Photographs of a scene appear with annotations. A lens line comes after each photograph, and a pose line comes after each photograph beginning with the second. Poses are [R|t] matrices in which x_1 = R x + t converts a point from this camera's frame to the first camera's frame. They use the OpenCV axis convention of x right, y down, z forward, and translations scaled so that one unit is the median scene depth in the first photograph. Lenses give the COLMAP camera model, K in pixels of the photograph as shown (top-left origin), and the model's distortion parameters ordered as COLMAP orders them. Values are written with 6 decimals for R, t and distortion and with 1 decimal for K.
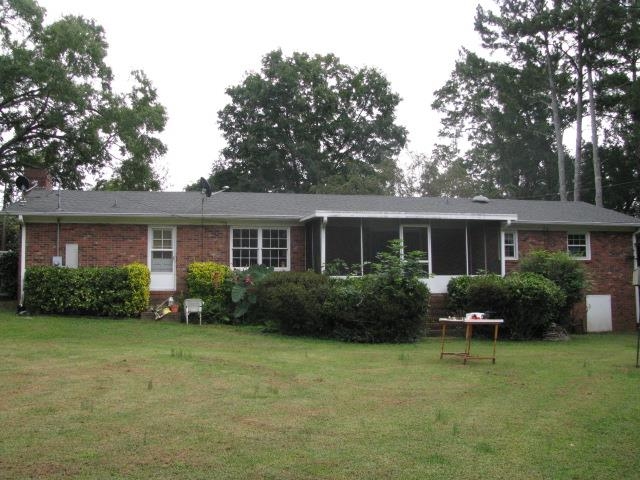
lens RADIAL K [[673.2, 0, 320.0], [0, 673.2, 240.0], [0, 0, 1]] dist [-0.206461, 0.300569]
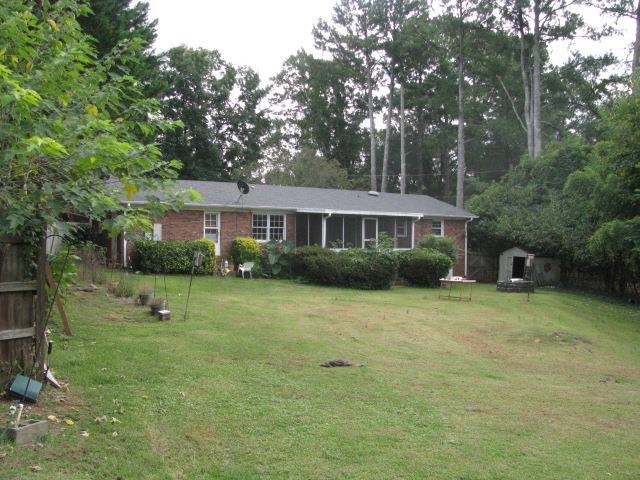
lens RADIAL K [[673.2, 0, 320.0], [0, 673.2, 240.0], [0, 0, 1]] dist [-0.206461, 0.300569]
pose [[0.914629, 0.017994, 0.403893, -0.595853], [-0.055660, 0.995101, 0.081711, -0.090233], [-0.400444, -0.097216, 0.911150, -0.435211]]
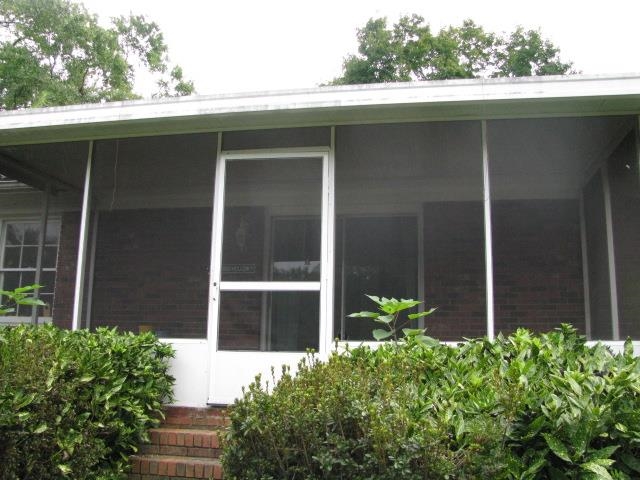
lens RADIAL K [[673.2, 0, 320.0], [0, 673.2, 240.0], [0, 0, 1]] dist [-0.206461, 0.300569]
pose [[0.914988, -0.049746, -0.400403, 0.290536], [0.013841, 0.995656, -0.092072, 0.038285], [0.403243, 0.078703, 0.911702, 0.625790]]
